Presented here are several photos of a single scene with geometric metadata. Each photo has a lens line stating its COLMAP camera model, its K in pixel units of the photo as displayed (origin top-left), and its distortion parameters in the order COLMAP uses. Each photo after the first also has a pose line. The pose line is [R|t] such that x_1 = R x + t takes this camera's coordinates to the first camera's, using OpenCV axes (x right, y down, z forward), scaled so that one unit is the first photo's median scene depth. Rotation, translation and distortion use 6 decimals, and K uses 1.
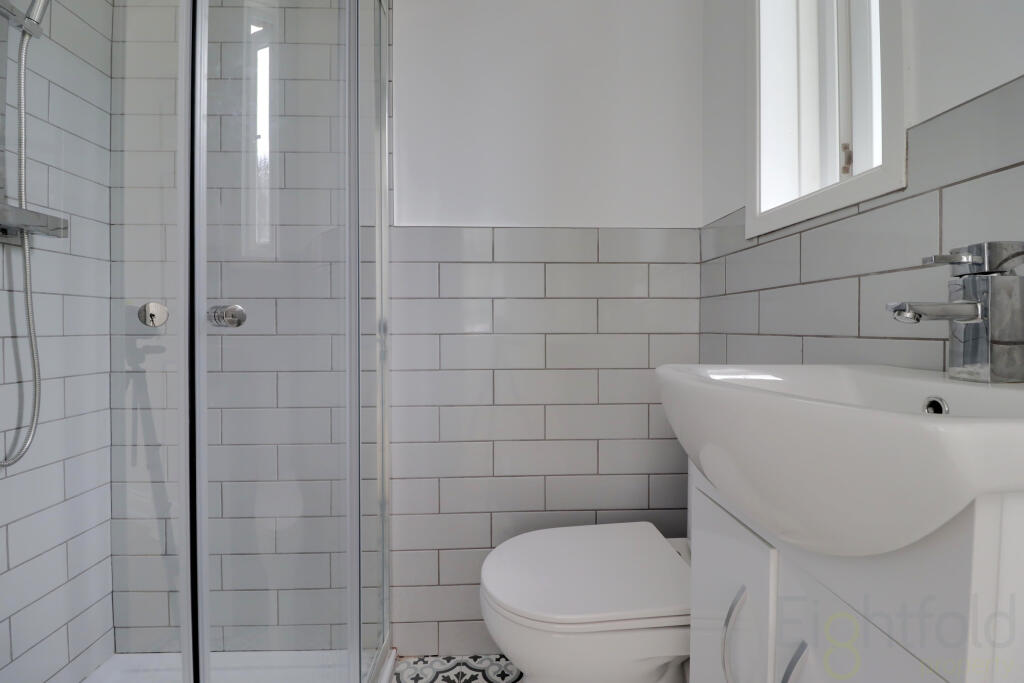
lens RADIAL K [[469.7, 0, 520.7], [0, 469.7, 335.5], [0, 0, 1]] dist [0.018467, -0.005431]
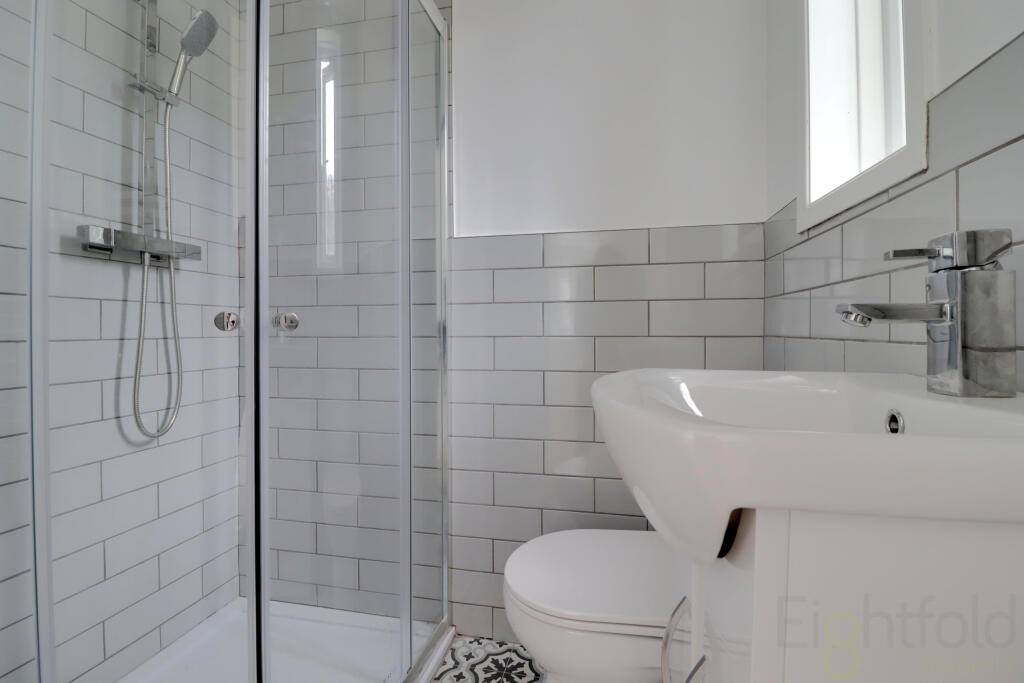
lens RADIAL K [[469.7, 0, 554.3], [0, 469.7, 335.1], [0, 0, 1]] dist [0.018467, -0.005431]
pose [[0.971148, 0.001101, -0.238477, 0.252383], [-0.002082, 0.999990, -0.003861, -0.002552], [0.238470, 0.004246, 0.971141, -0.000750]]
